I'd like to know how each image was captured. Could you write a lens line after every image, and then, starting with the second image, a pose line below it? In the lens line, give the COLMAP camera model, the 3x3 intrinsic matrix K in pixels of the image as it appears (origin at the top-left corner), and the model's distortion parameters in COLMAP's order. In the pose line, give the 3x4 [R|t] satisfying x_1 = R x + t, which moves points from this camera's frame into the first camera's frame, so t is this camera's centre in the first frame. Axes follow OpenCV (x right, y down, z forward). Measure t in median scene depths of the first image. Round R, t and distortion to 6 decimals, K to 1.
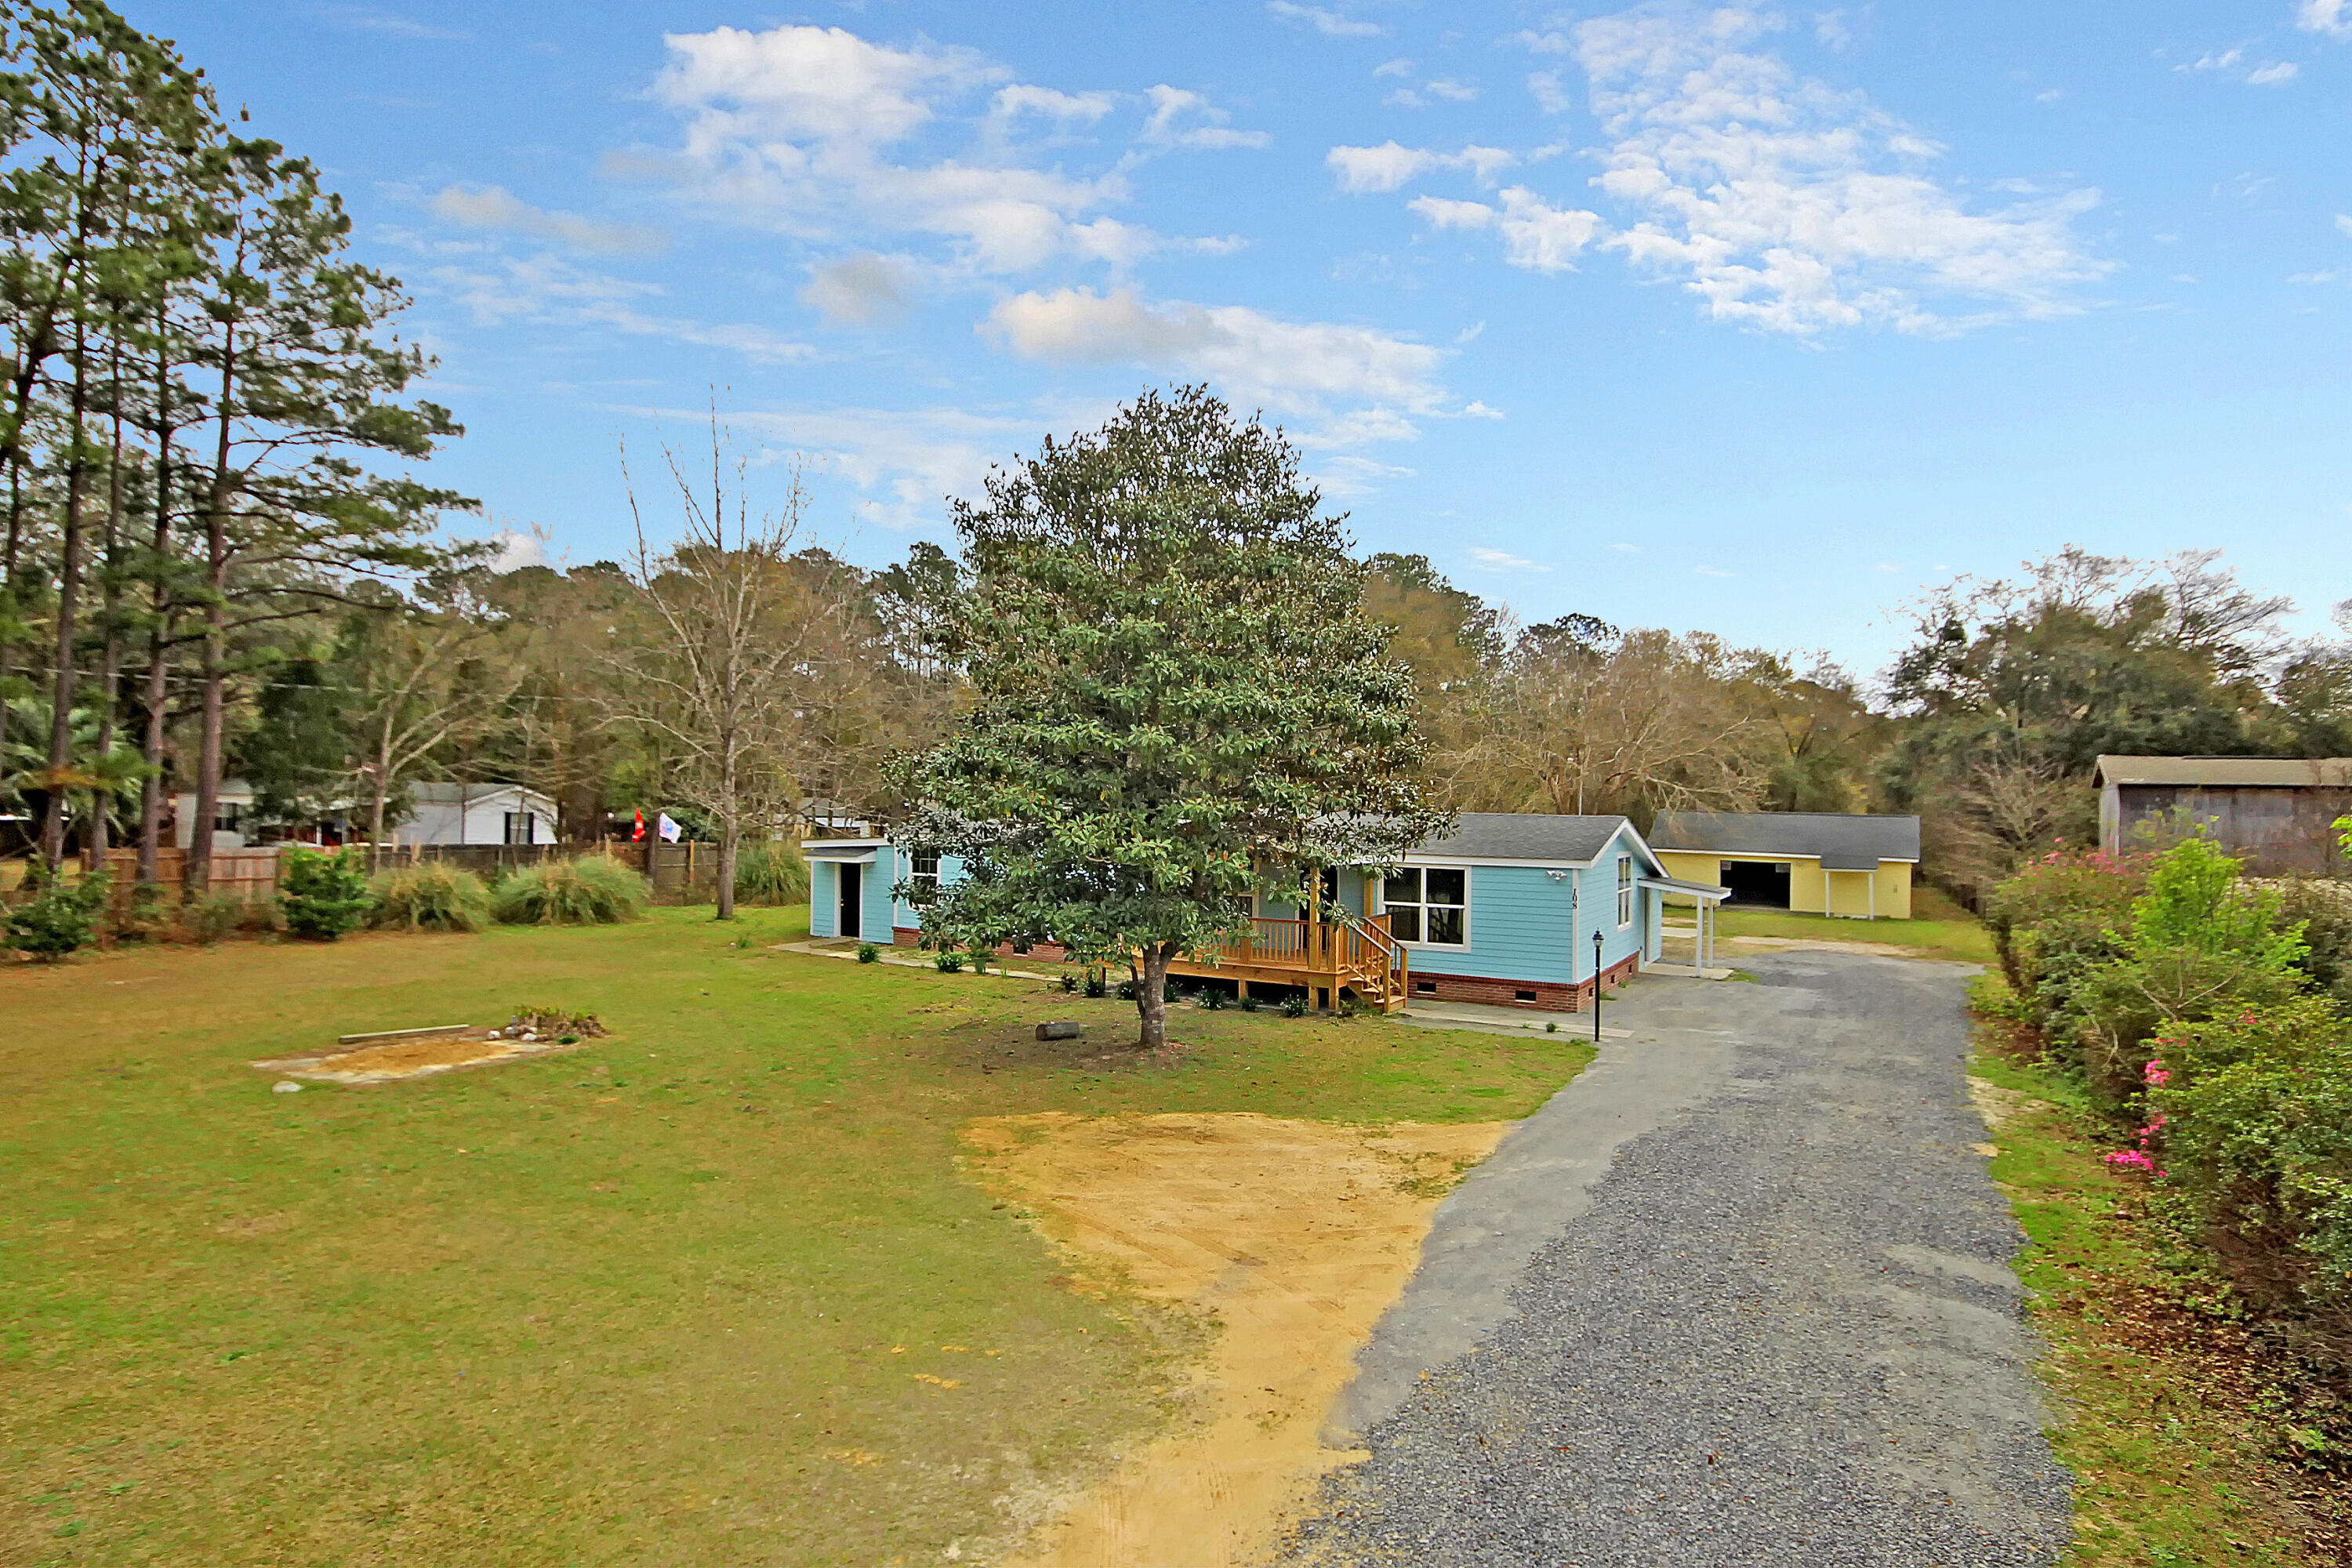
lens RADIAL K [[1350.1, 0, 1157.2], [0, 1350.1, 740.0], [0, 0, 1]] dist [0.011018, 0.005519]
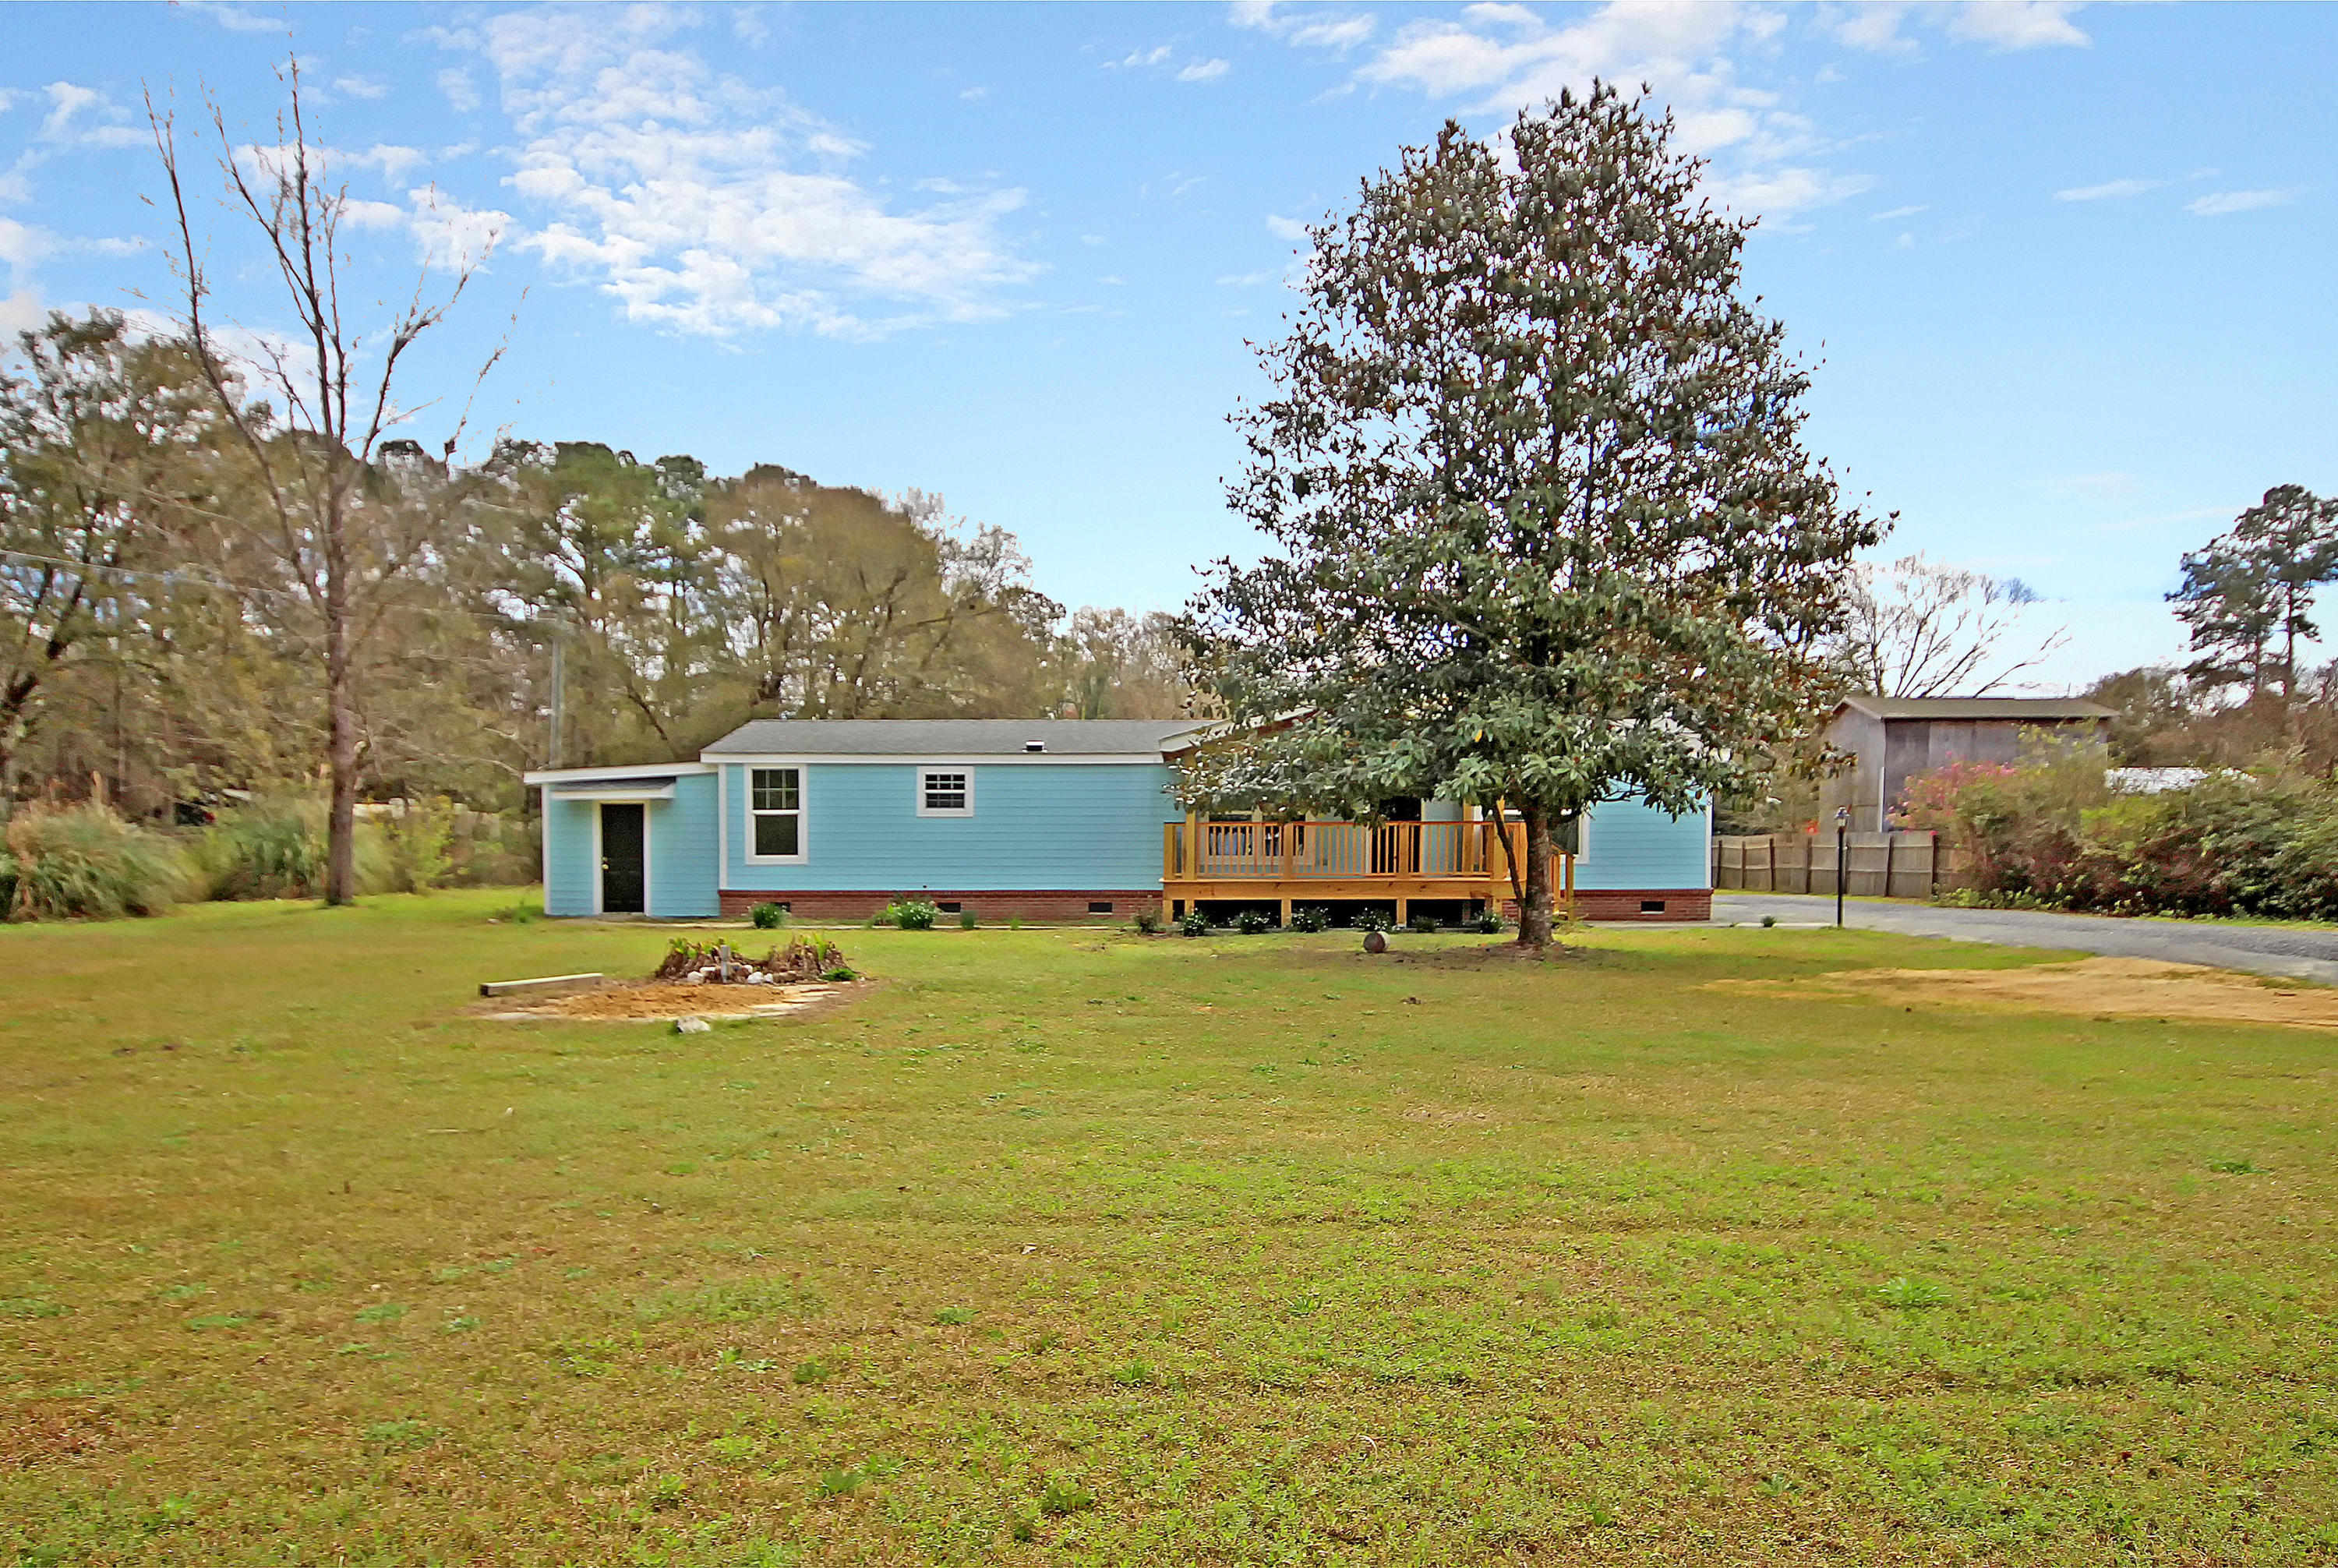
lens RADIAL K [[1658.0, 0, 1177.5], [0, 1658.0, 883.1], [0, 0, 1]] dist [0.026052, -0.002316]
pose [[0.867789, -0.029518, 0.496055, -0.580011], [-0.002574, 0.997954, 0.063887, 0.113660], [-0.496926, -0.056717, 0.865938, 0.231476]]
